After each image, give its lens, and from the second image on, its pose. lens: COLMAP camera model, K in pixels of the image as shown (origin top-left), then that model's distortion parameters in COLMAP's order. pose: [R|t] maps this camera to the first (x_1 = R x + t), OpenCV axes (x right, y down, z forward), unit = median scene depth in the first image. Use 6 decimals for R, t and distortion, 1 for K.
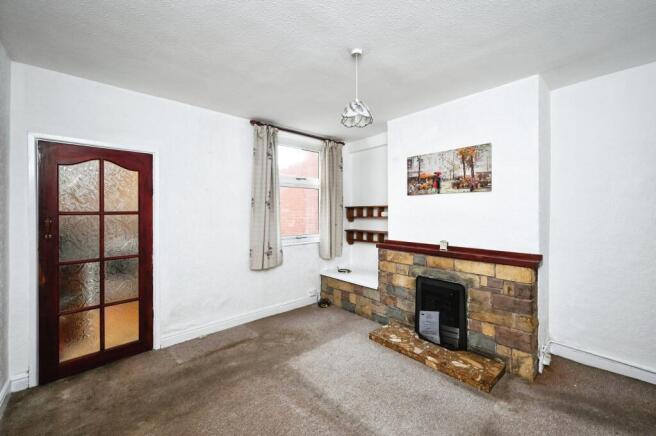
lens RADIAL K [[263.6, 0, 330.2], [0, 263.6, 211.3], [0, 0, 1]] dist [-0.000933, -0.000019]
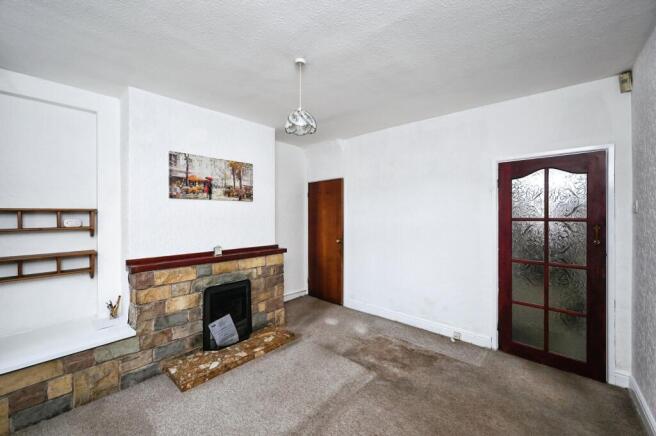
lens RADIAL K [[263.6, 0, 330.2], [0, 263.6, 211.3], [0, 0, 1]] dist [-0.000933, -0.000019]
pose [[-0.114898, 0.003208, 0.993372, -0.644647], [-0.006543, 0.999971, -0.003986, -0.022863], [-0.993356, -0.006958, -0.114874, 0.691660]]
